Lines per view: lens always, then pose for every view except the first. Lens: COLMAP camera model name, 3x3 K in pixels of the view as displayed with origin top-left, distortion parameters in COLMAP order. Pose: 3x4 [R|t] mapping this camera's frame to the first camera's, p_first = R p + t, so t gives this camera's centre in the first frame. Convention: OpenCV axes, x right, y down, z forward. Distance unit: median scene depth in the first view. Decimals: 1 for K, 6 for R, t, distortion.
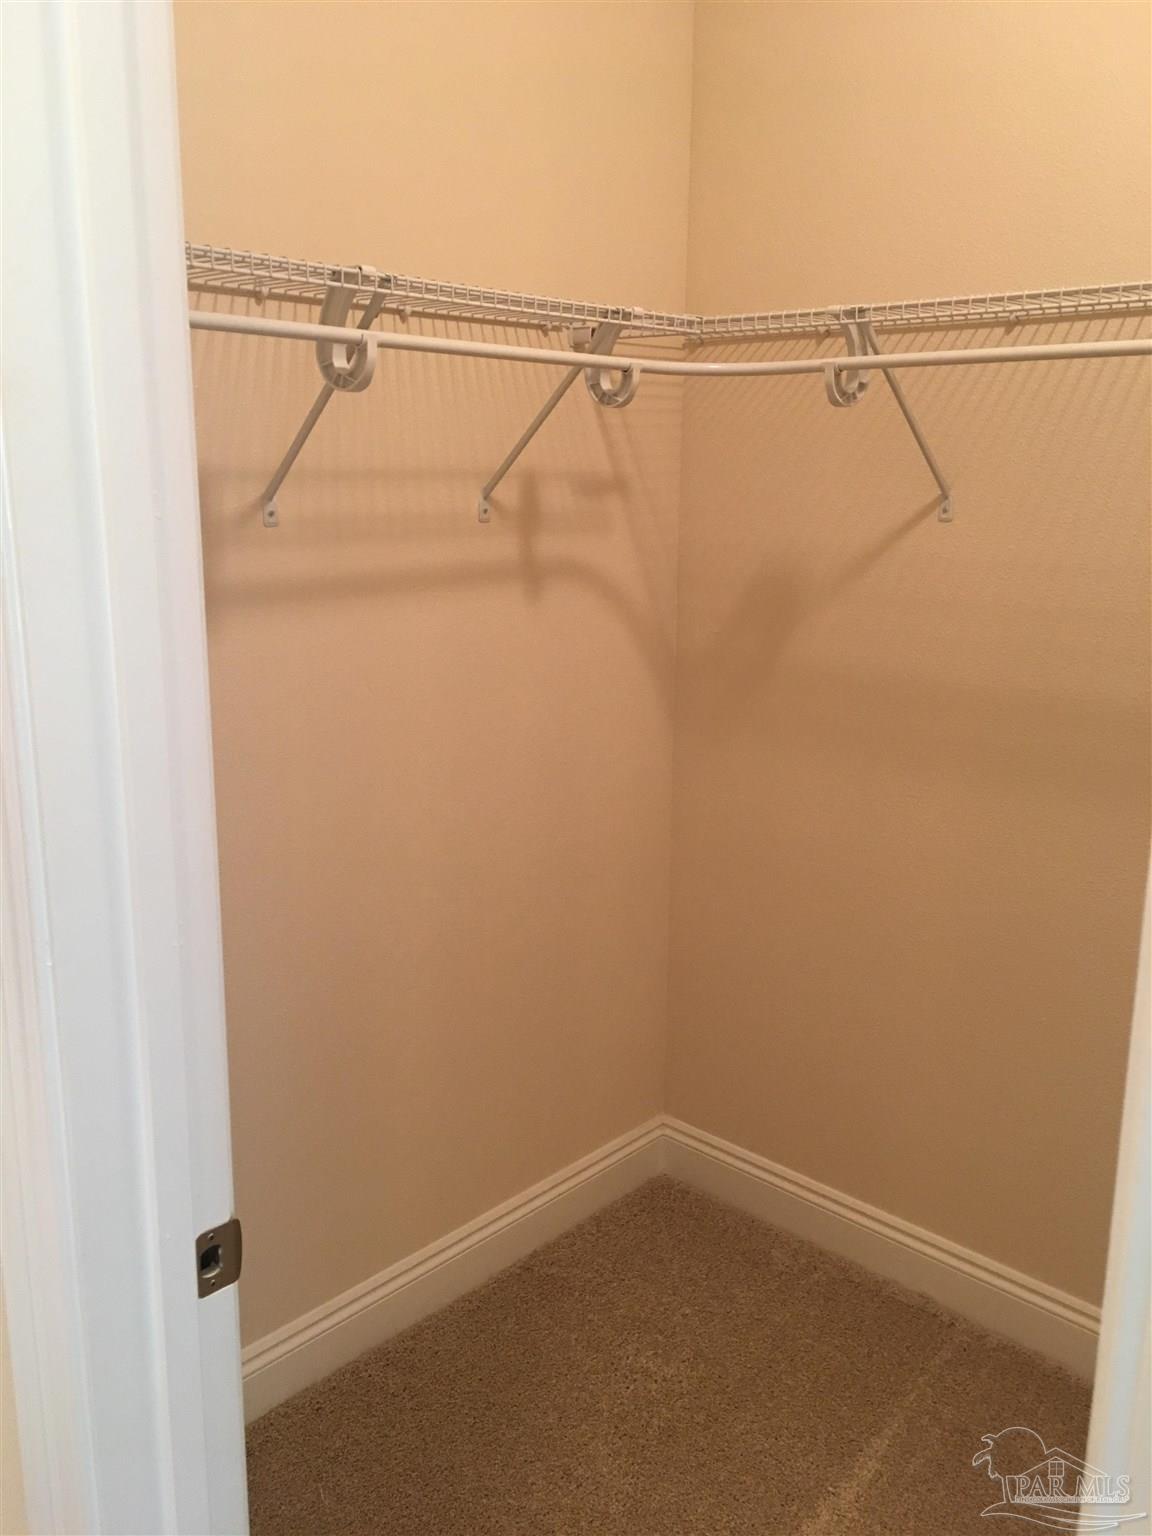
lens RADIAL K [[1313.9, 0, 578.5], [0, 1313.9, 770.1], [0, 0, 1]] dist [0.057561, -0.048743]
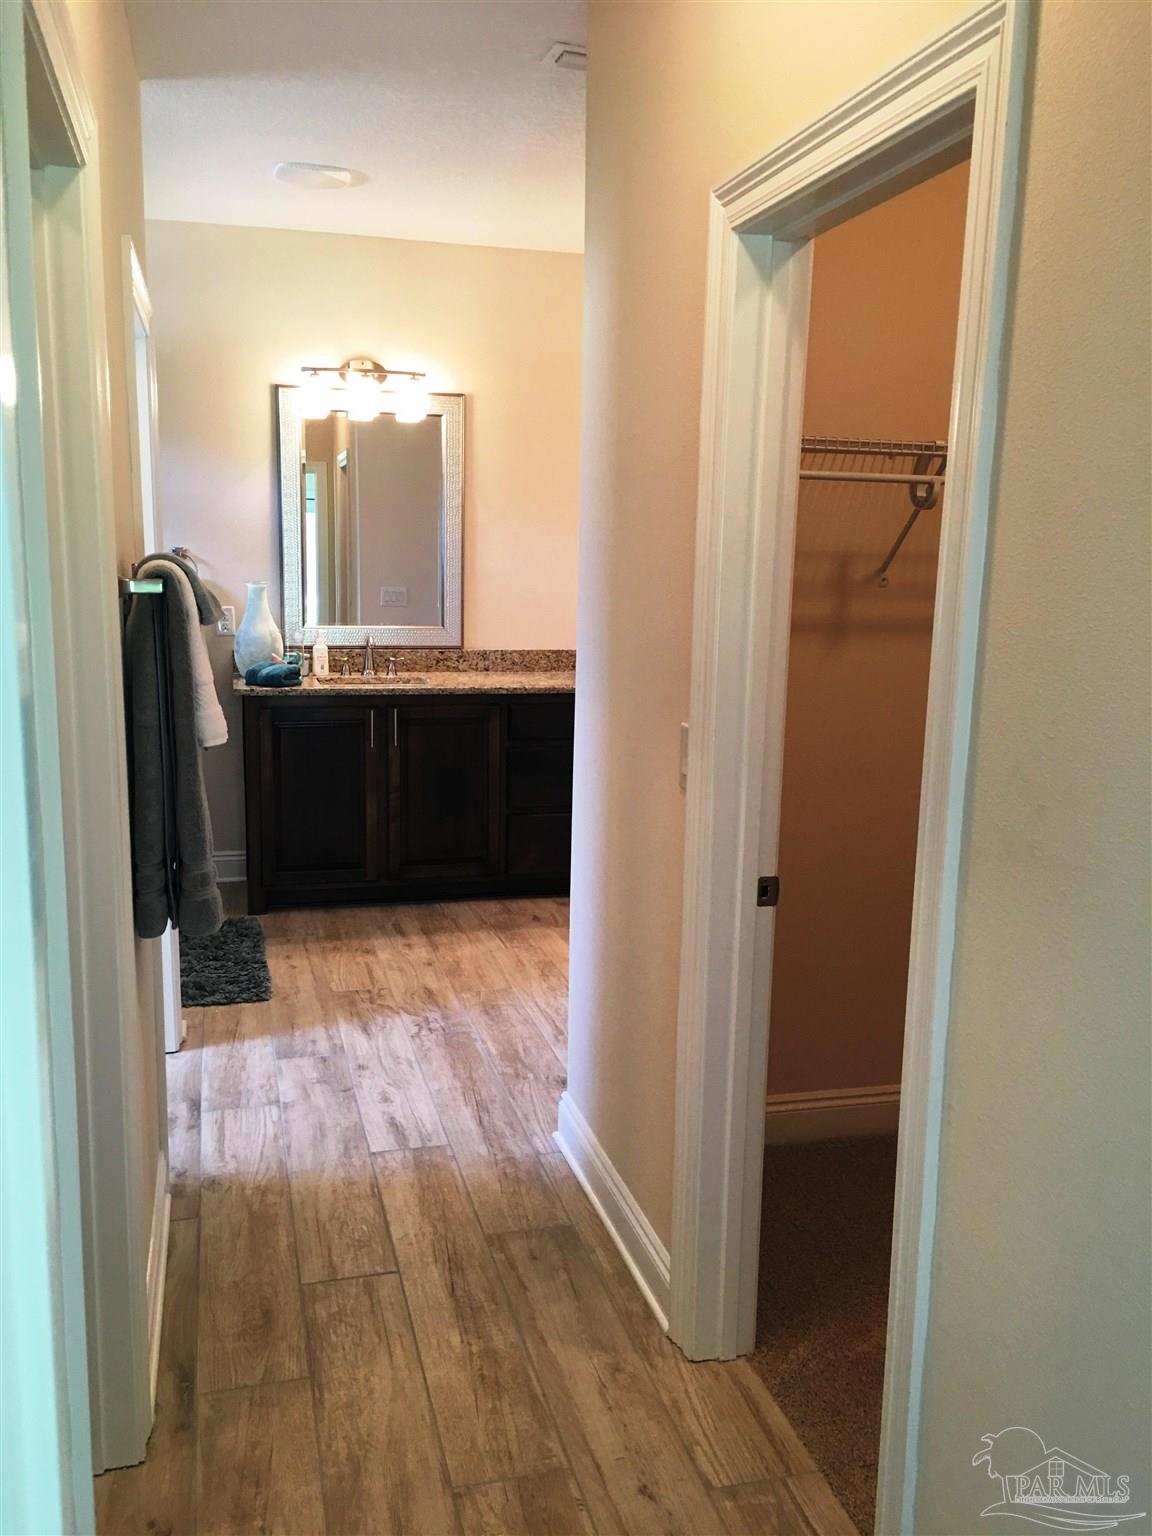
lens RADIAL K [[1313.9, 0, 572.9], [0, 1313.9, 772.7], [0, 0, 1]] dist [0.057561, -0.048743]
pose [[0.848058, 0.100899, -0.520209, 0.382267], [-0.131506, 0.991068, -0.022160, 0.161632], [0.513327, 0.087203, 0.853751, -0.716467]]
